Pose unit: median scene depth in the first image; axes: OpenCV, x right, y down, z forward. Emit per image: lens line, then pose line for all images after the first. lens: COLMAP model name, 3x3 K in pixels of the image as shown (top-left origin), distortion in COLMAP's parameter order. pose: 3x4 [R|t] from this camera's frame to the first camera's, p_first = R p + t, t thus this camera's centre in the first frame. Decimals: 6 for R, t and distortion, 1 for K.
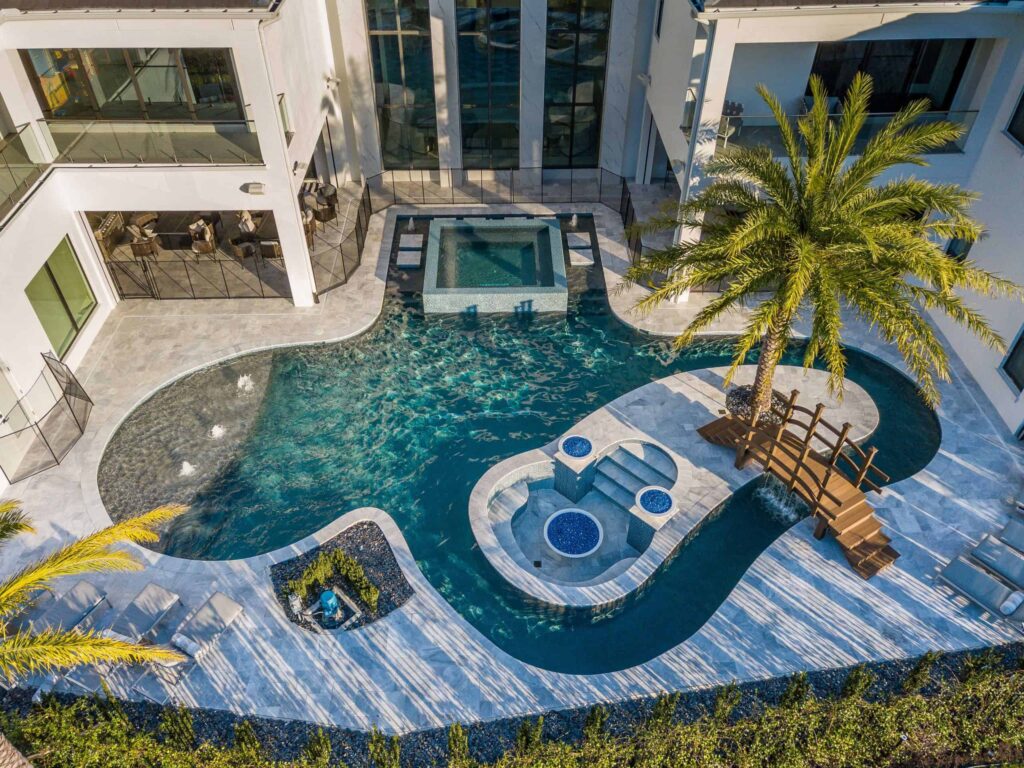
lens RADIAL K [[808.5, 0, 512.0], [0, 808.5, 384.0], [0, 0, 1]] dist [0.009035, -0.002149]
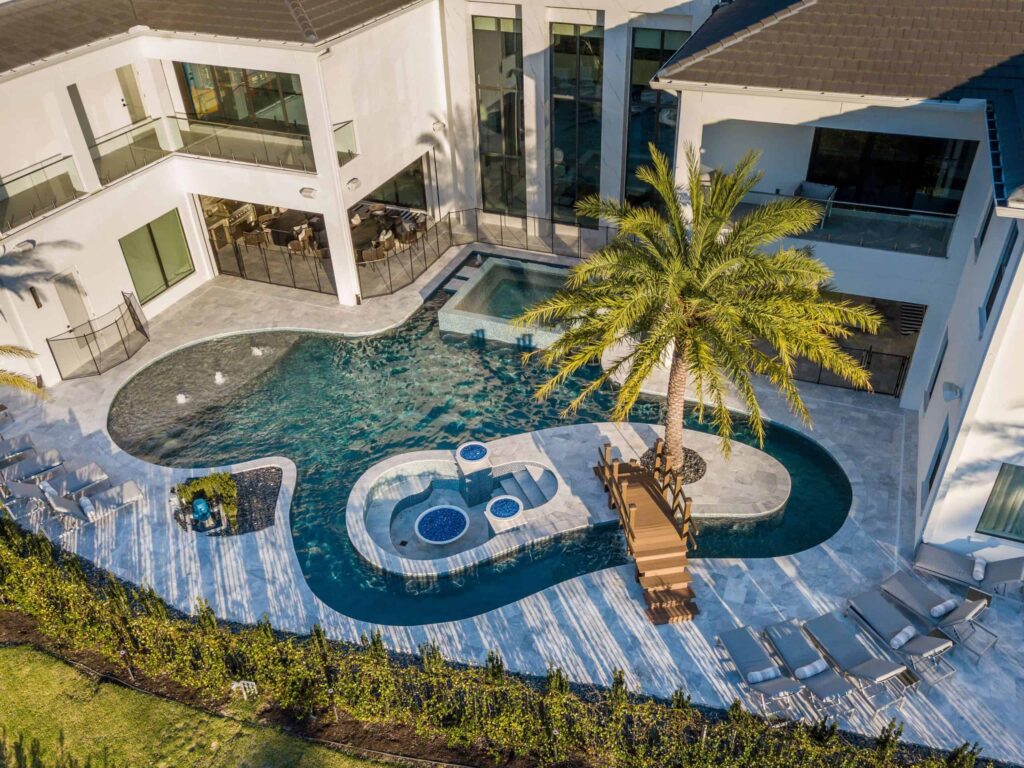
lens RADIAL K [[888.4, 0, 512.0], [0, 888.4, 384.0], [0, 0, 1]] dist [0.002534, 0.004323]
pose [[0.927713, 0.205209, -0.311831, 0.454435], [-0.242586, 0.966330, -0.085783, 0.075340], [0.283728, 0.155228, 0.946257, -0.110346]]
